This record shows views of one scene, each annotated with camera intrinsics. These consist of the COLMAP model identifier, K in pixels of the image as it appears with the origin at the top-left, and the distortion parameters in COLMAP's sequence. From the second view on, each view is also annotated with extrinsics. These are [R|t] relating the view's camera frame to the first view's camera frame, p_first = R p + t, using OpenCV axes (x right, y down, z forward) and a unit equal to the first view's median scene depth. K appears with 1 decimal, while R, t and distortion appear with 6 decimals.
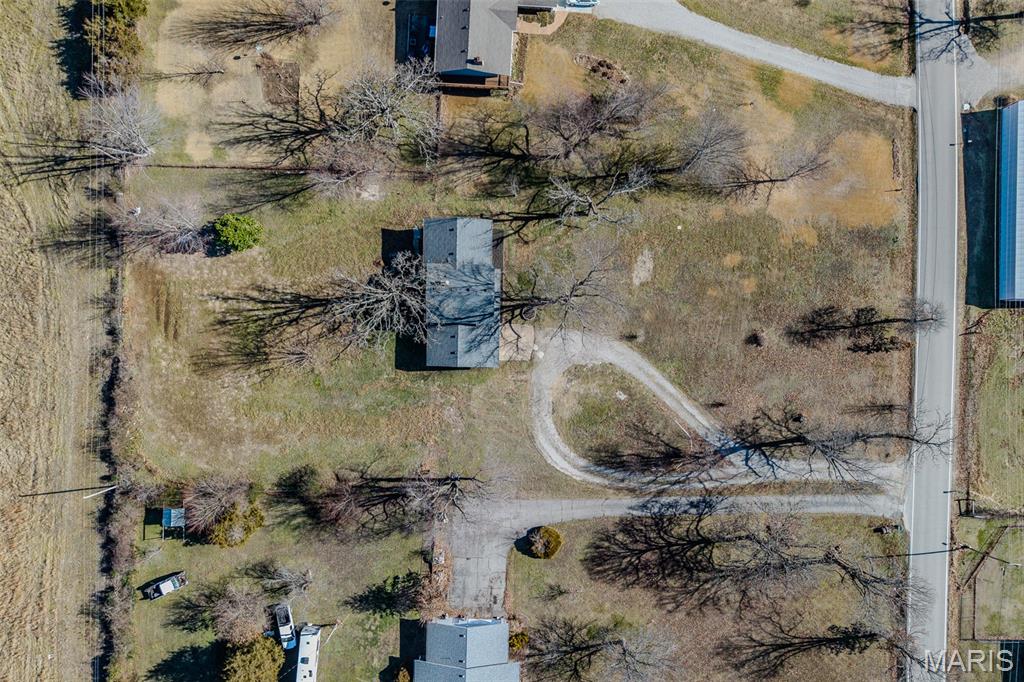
lens RADIAL K [[689.1, 0, 515.9], [0, 689.1, 339.1], [0, 0, 1]] dist [0.026836, -0.030583]
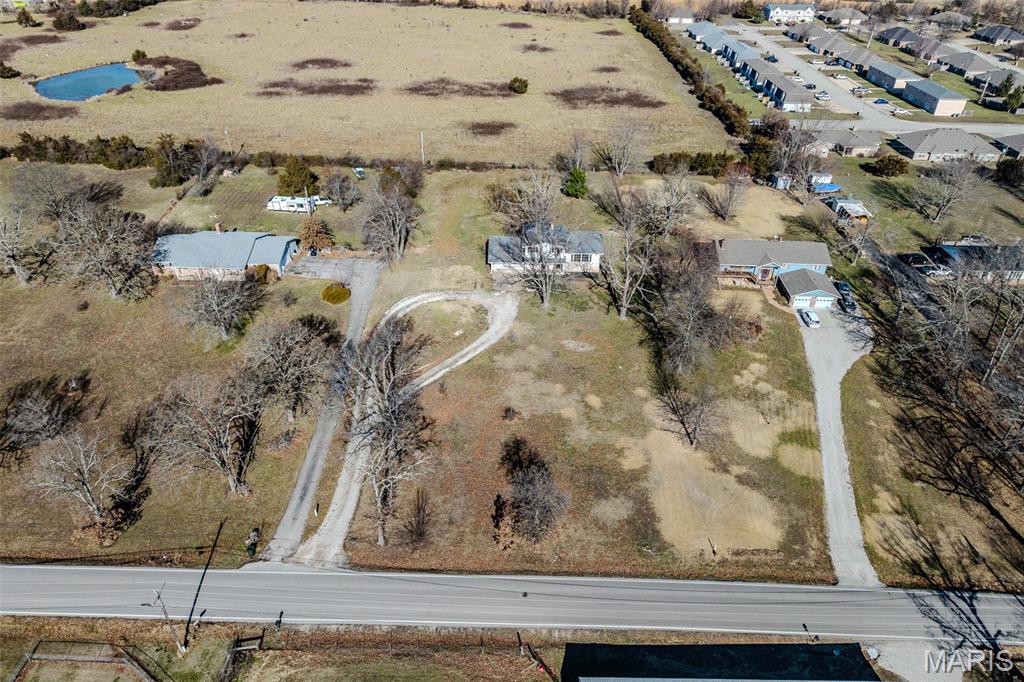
lens RADIAL K [[689.1, 0, 515.9], [0, 689.1, 339.1], [0, 0, 1]] dist [0.026836, -0.030583]
pose [[0.011846, 0.538523, -0.842528, 1.065143], [-0.999724, -0.010730, -0.020915, 0.013968], [-0.020303, 0.842543, 0.538247, 0.426433]]
